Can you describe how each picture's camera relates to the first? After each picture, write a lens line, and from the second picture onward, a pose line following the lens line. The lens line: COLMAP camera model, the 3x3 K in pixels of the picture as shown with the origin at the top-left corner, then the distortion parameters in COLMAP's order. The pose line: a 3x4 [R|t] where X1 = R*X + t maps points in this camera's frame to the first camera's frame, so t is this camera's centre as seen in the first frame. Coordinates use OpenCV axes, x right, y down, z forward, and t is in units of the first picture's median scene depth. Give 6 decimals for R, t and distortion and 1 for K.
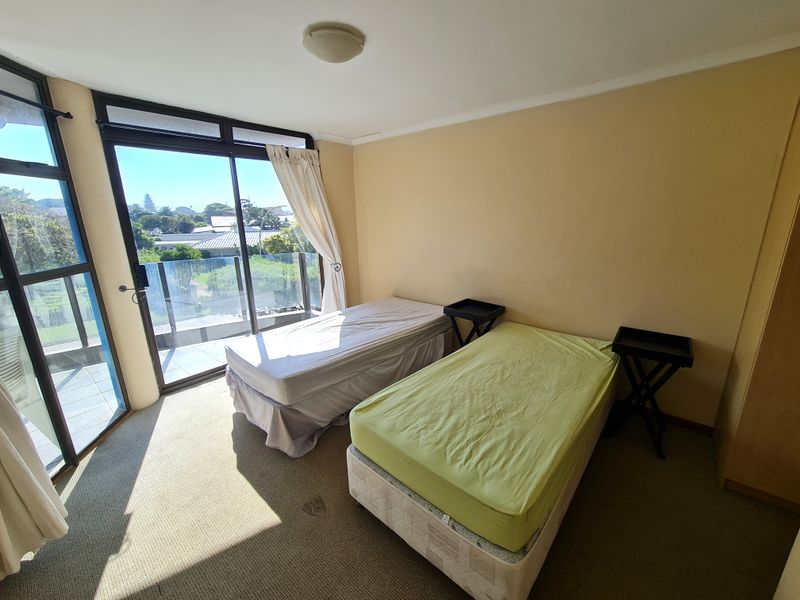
lens RADIAL K [[328.1, 0, 398.4], [0, 328.1, 302.5], [0, 0, 1]] dist [-0.002209, 0.000324]
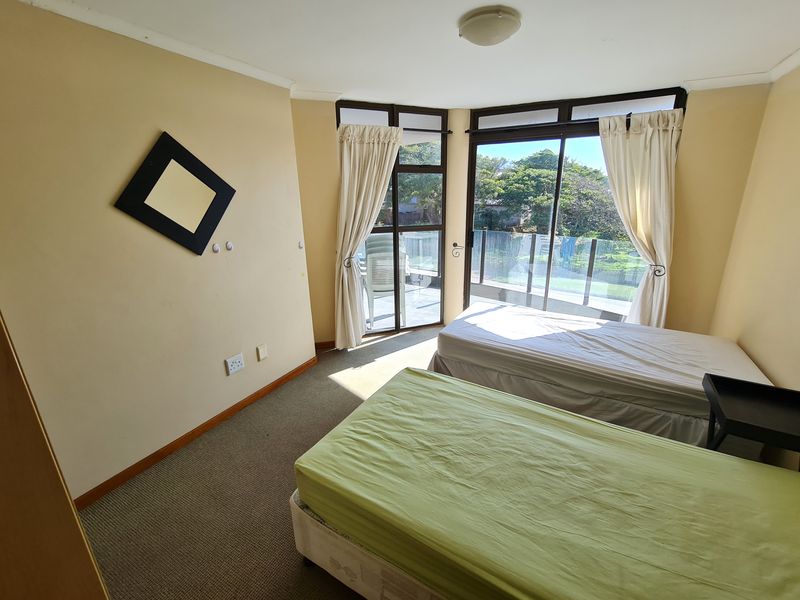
lens RADIAL K [[328.1, 0, 394.6], [0, 328.1, 296.7], [0, 0, 1]] dist [-0.002209, 0.000324]
pose [[0.210153, 0.304616, -0.929002, 0.562229], [-0.255887, 0.934235, 0.248447, -0.122507], [0.943588, 0.185508, 0.274280, 0.374971]]
